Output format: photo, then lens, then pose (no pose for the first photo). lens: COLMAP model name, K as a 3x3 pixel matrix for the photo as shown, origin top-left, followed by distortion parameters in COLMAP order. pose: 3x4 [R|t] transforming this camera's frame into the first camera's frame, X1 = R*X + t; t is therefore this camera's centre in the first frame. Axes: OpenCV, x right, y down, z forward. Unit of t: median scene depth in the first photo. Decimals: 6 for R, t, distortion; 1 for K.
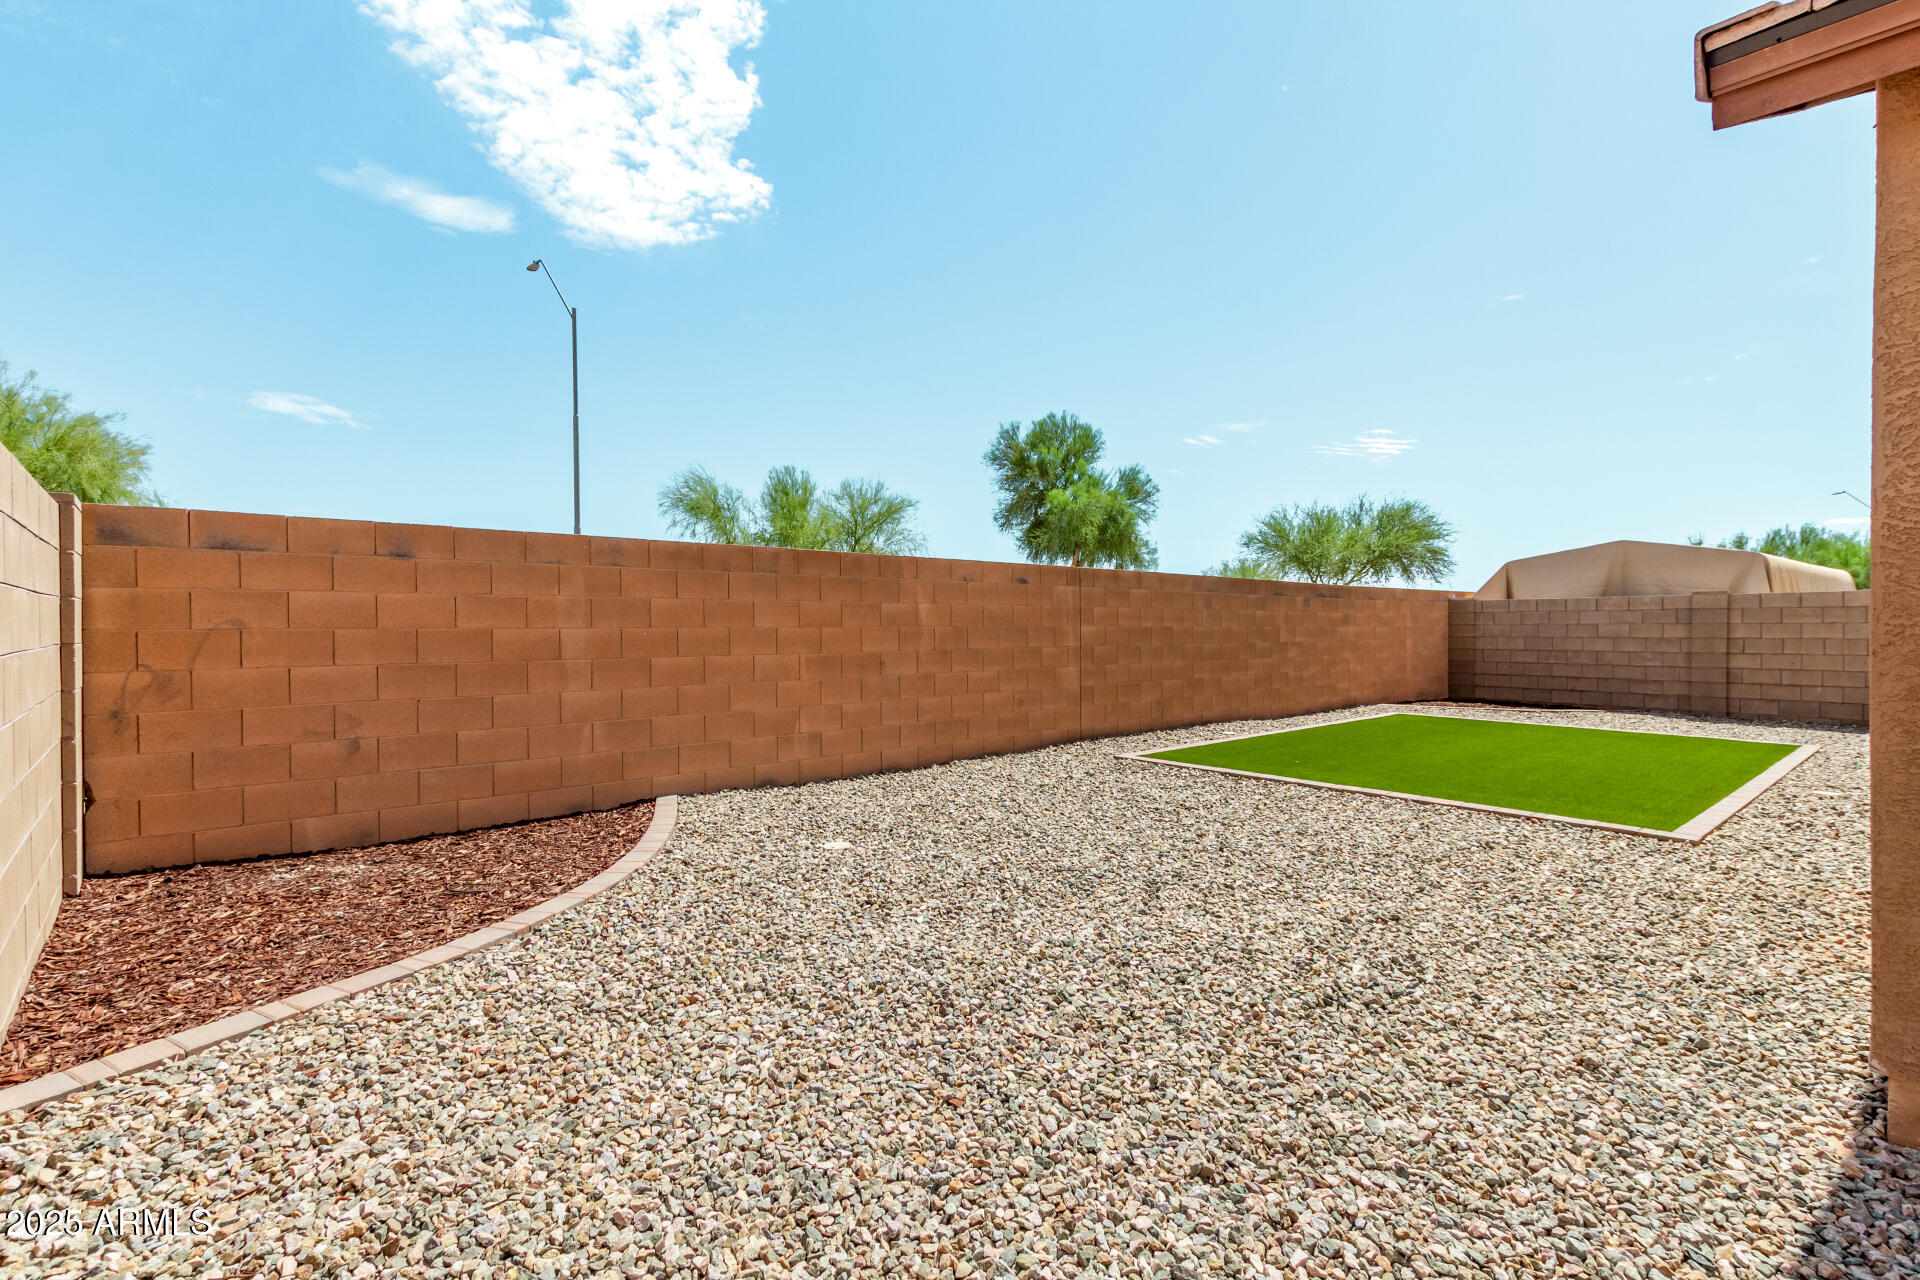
lens RADIAL K [[878.6, 0, 968.8], [0, 878.6, 632.9], [0, 0, 1]] dist [0.003541, -0.000223]
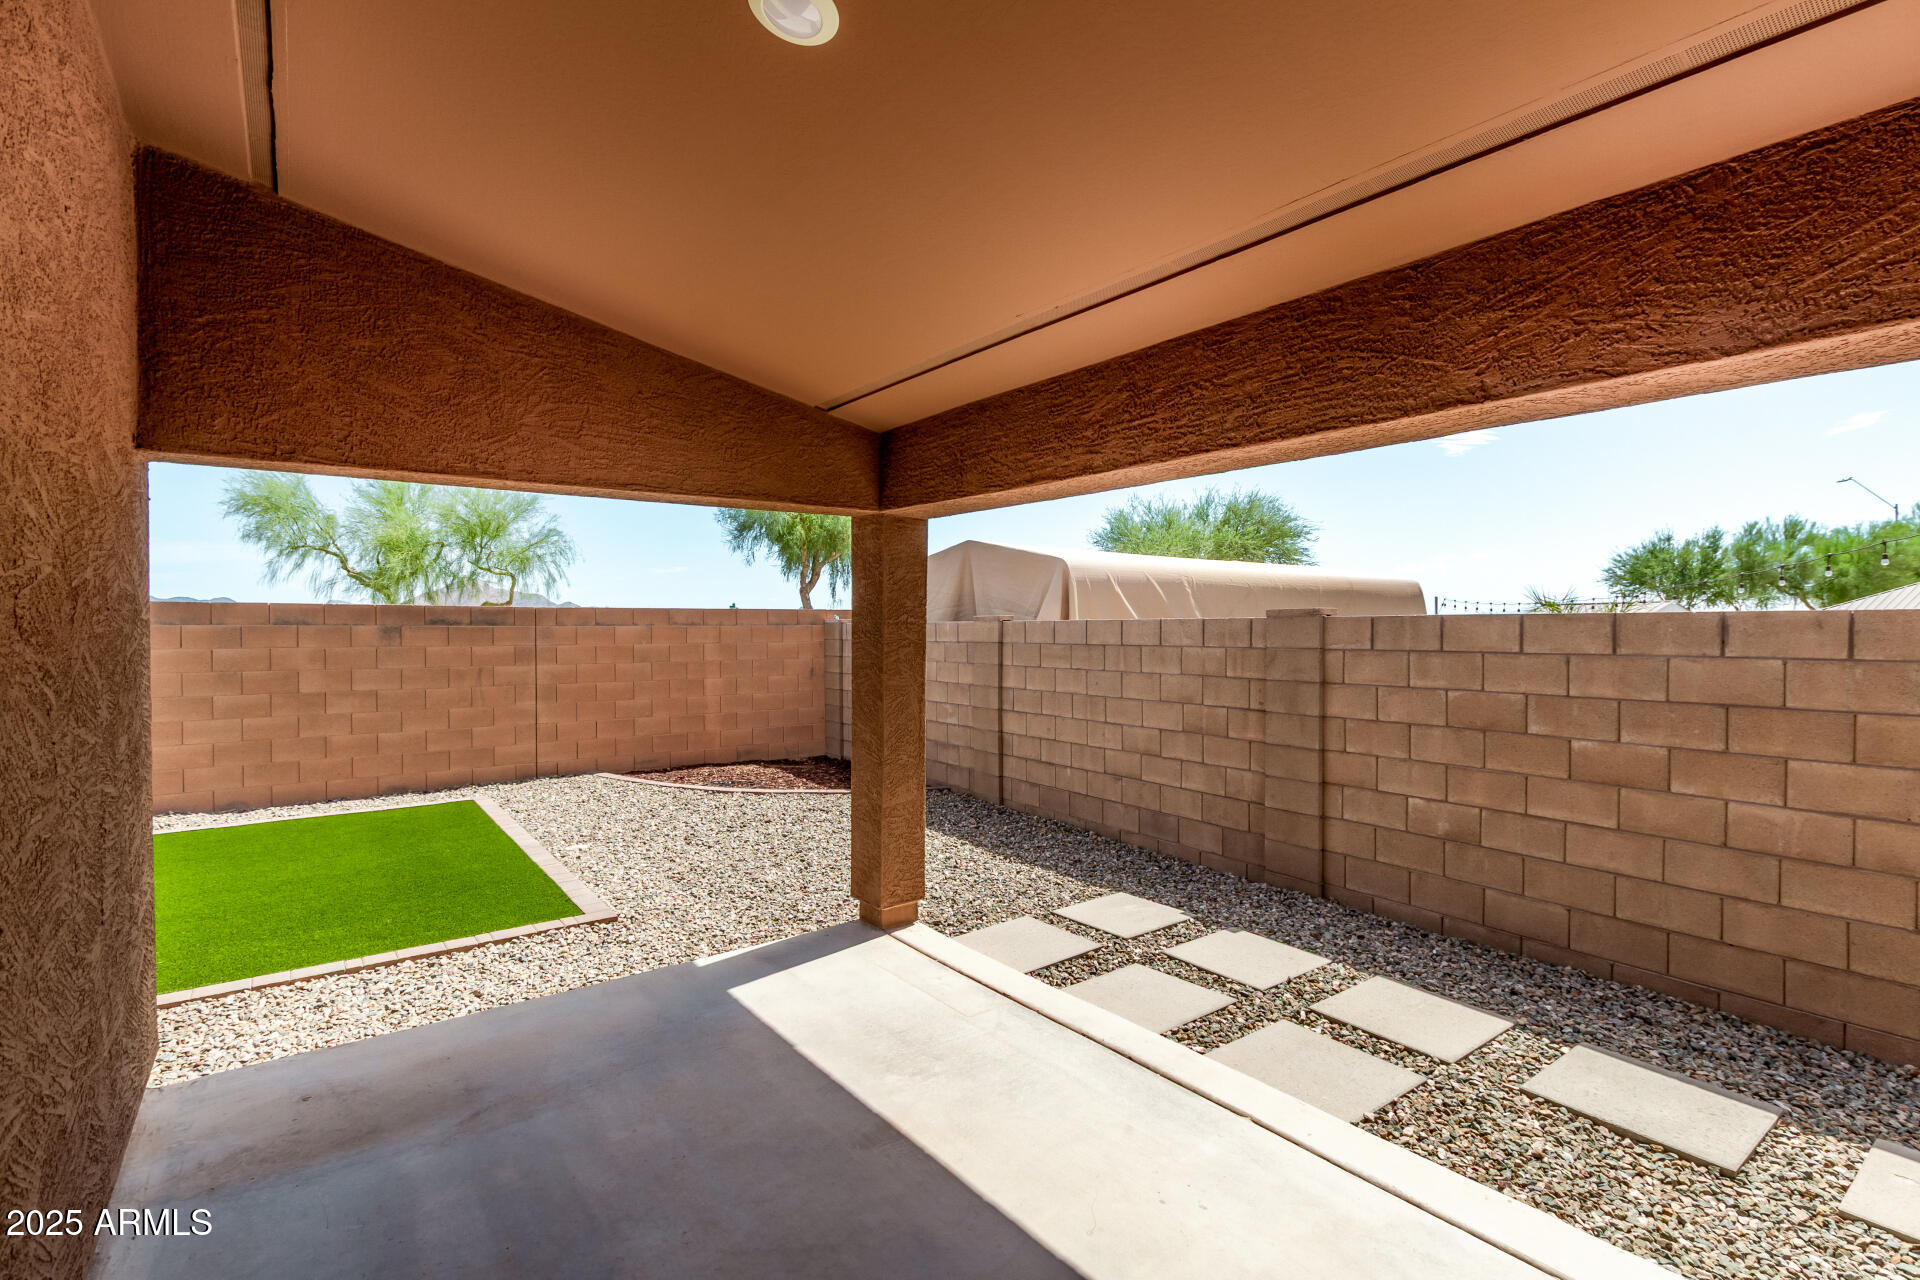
lens RADIAL K [[878.6, 0, 968.8], [0, 878.6, 632.9], [0, 0, 1]] dist [0.003541, -0.000223]
pose [[0.997844, 0.000338, -0.065630, 0.821137], [-0.000296, 1.000000, 0.000656, -0.033239], [0.065630, -0.000635, 0.997844, 0.312746]]
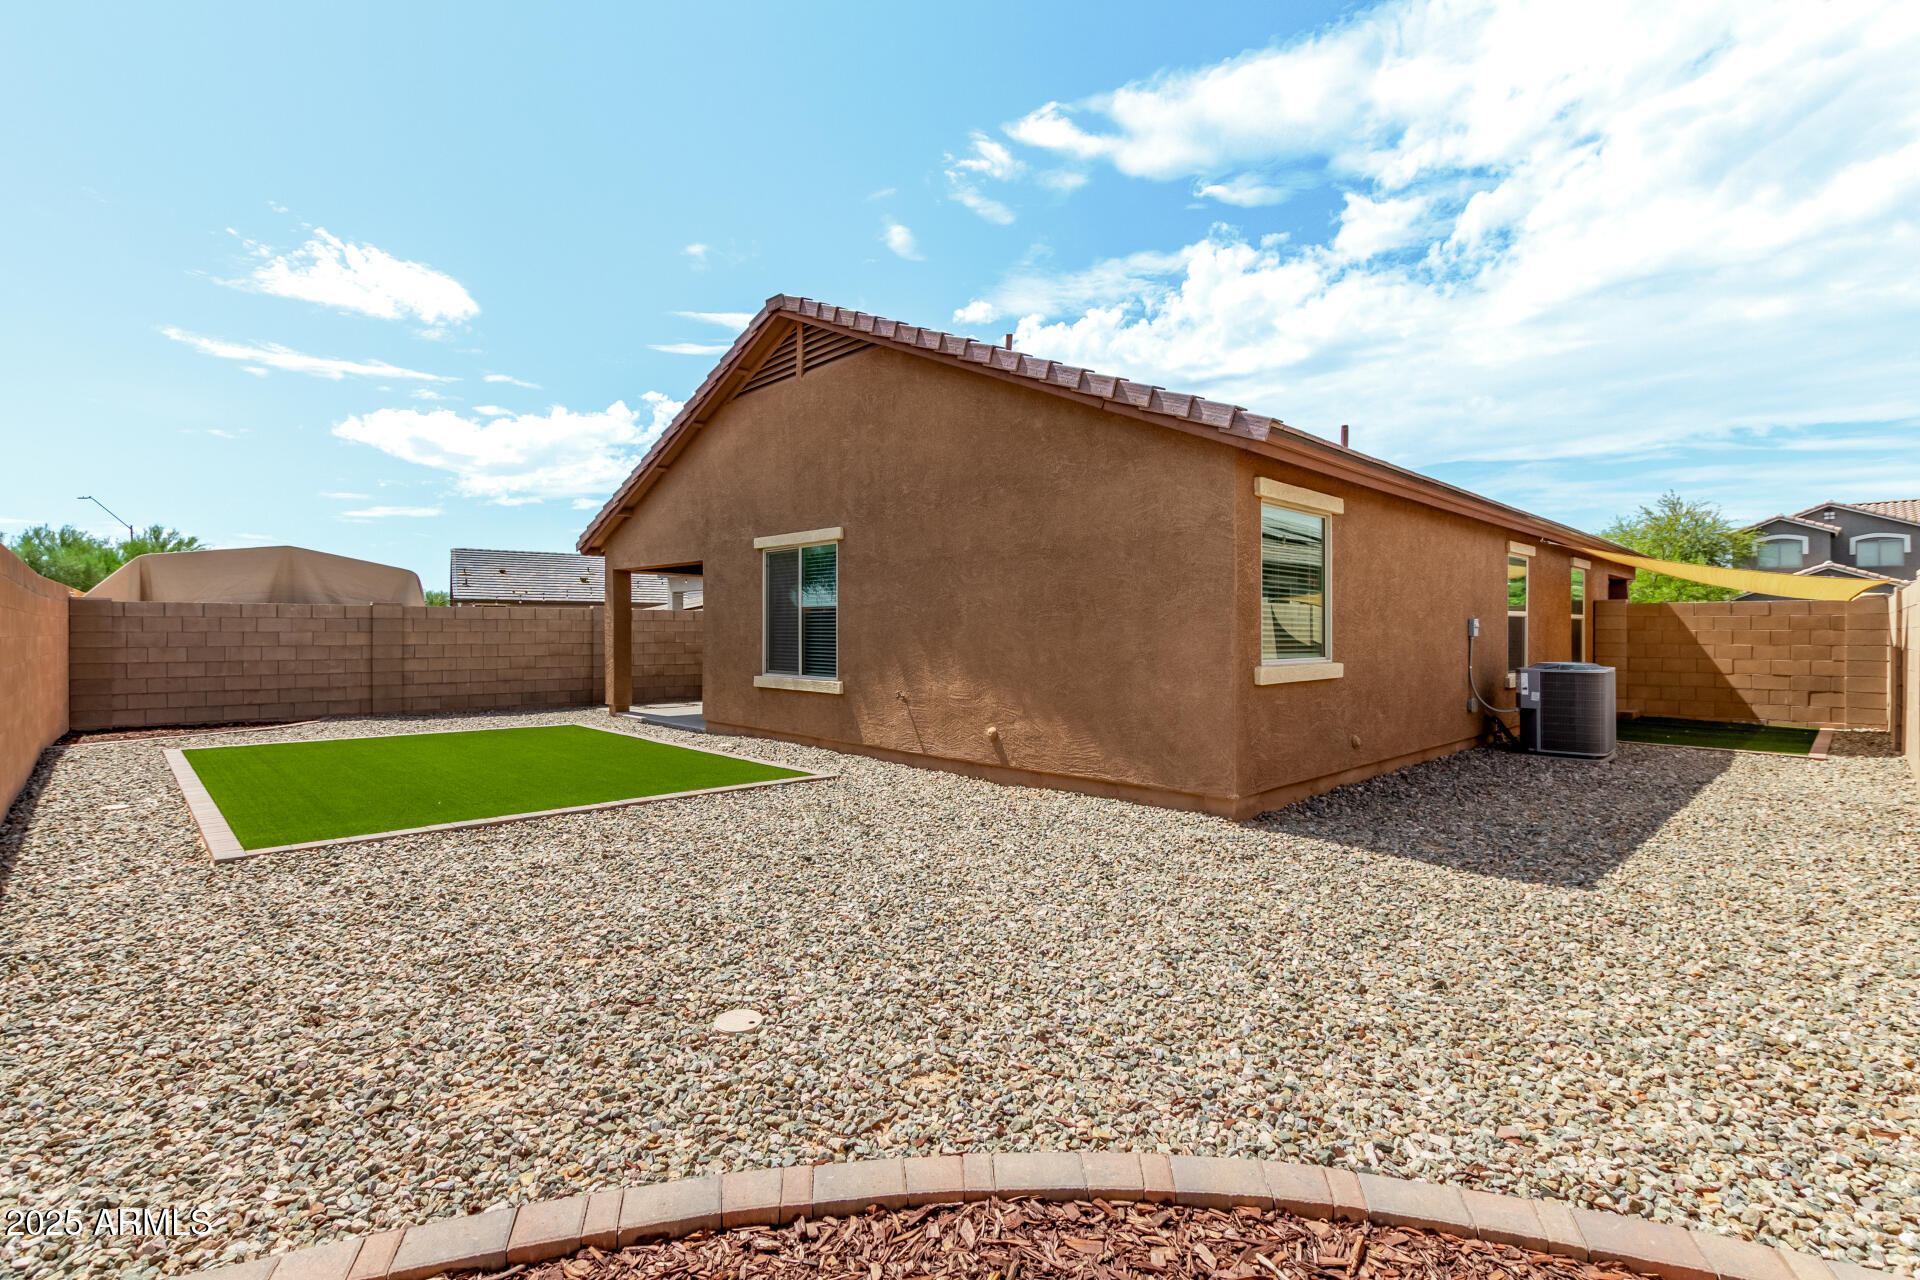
lens RADIAL K [[878.6, 0, 968.8], [0, 878.6, 632.9], [0, 0, 1]] dist [0.003541, -0.000223]
pose [[-0.059688, -0.000009, 0.998217, -0.284054], [0.005600, 0.999984, 0.000344, -0.005310], [-0.998201, 0.005610, -0.059687, 0.320753]]
